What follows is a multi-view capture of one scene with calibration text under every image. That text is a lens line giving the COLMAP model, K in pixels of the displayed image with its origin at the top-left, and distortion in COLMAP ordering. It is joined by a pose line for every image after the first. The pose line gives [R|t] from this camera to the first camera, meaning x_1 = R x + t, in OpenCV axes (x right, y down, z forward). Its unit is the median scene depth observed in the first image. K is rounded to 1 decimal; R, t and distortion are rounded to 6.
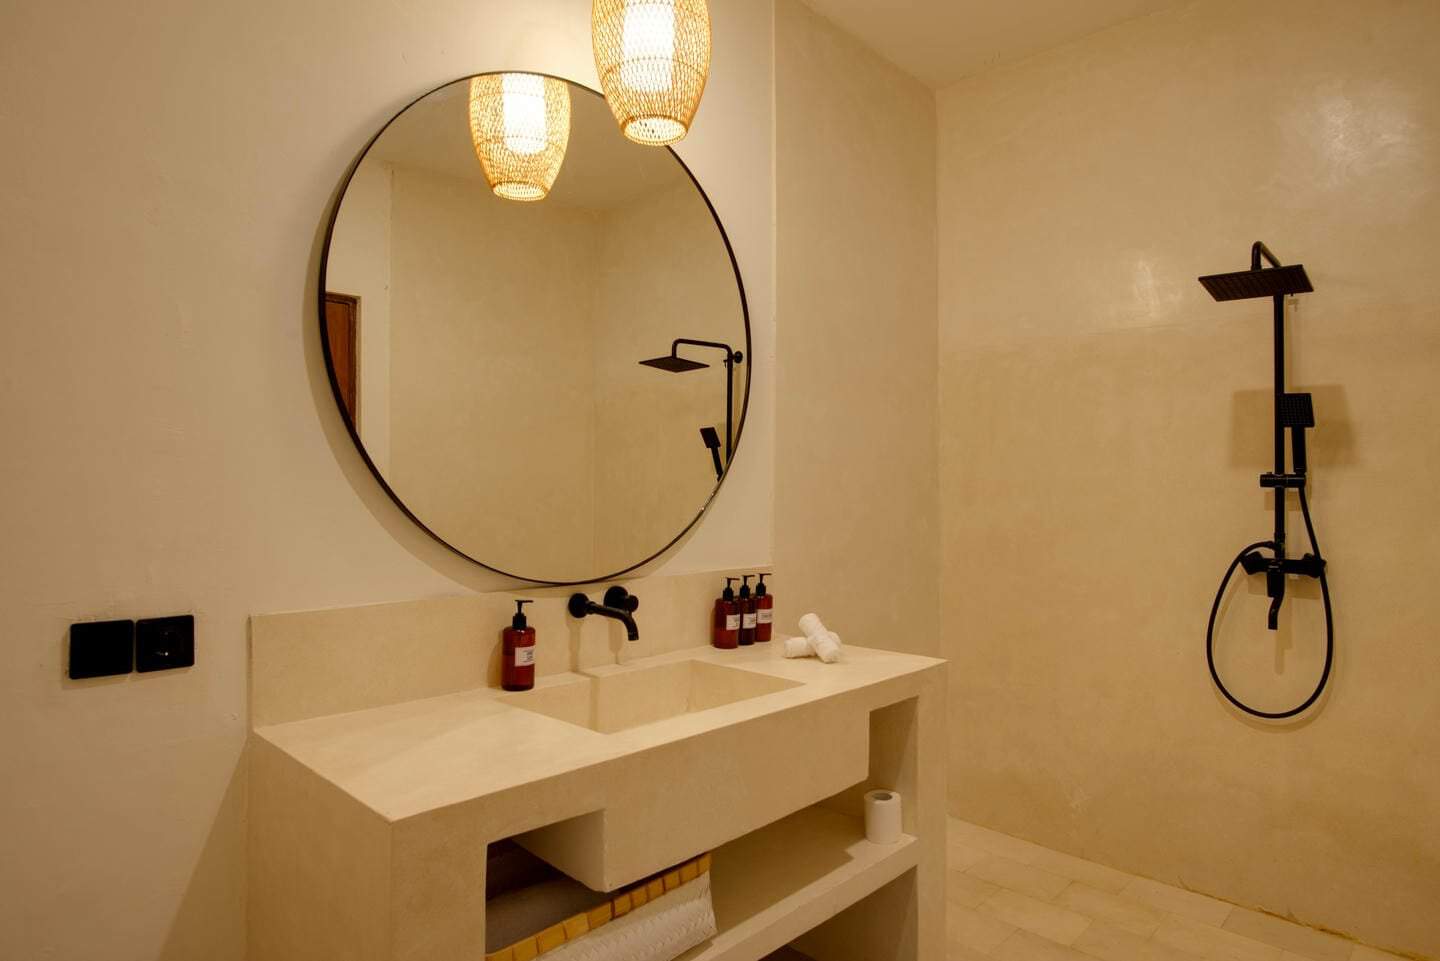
lens RADIAL K [[821.0, 0, 723.2], [0, 821.0, 487.9], [0, 0, 1]] dist [-0.021512, 0.007407]
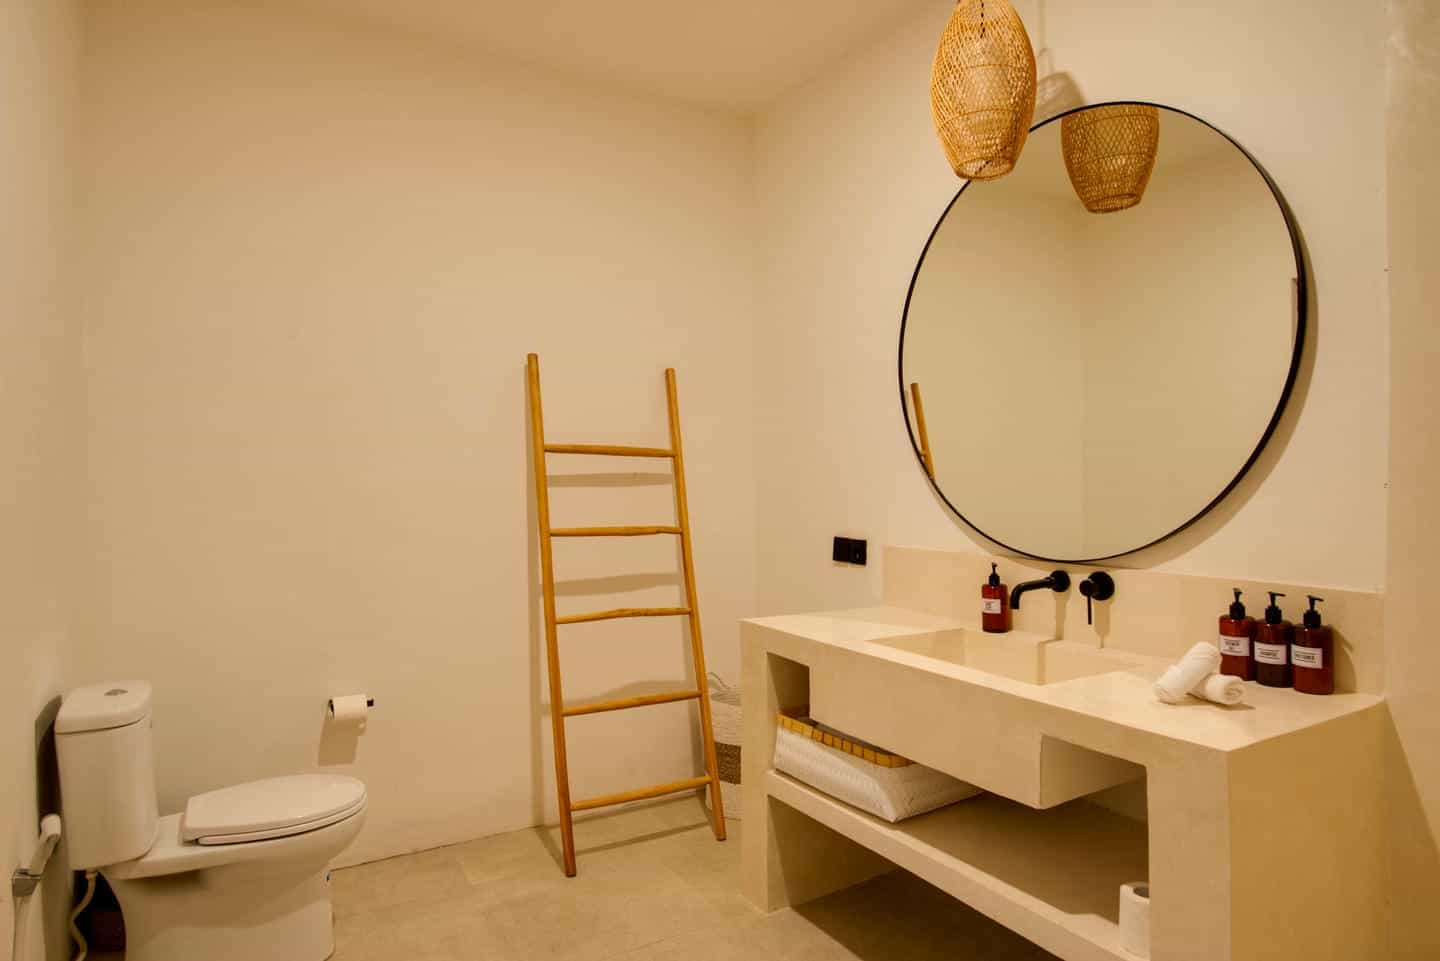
lens RADIAL K [[821.0, 0, 715.9], [0, 821.0, 481.9], [0, 0, 1]] dist [-0.021512, 0.007407]
pose [[-0.235959, -0.001002, -0.971762, 1.014389], [-0.004077, 0.999992, -0.000041, 0.009001], [0.971754, 0.003952, -0.235961, 0.799816]]
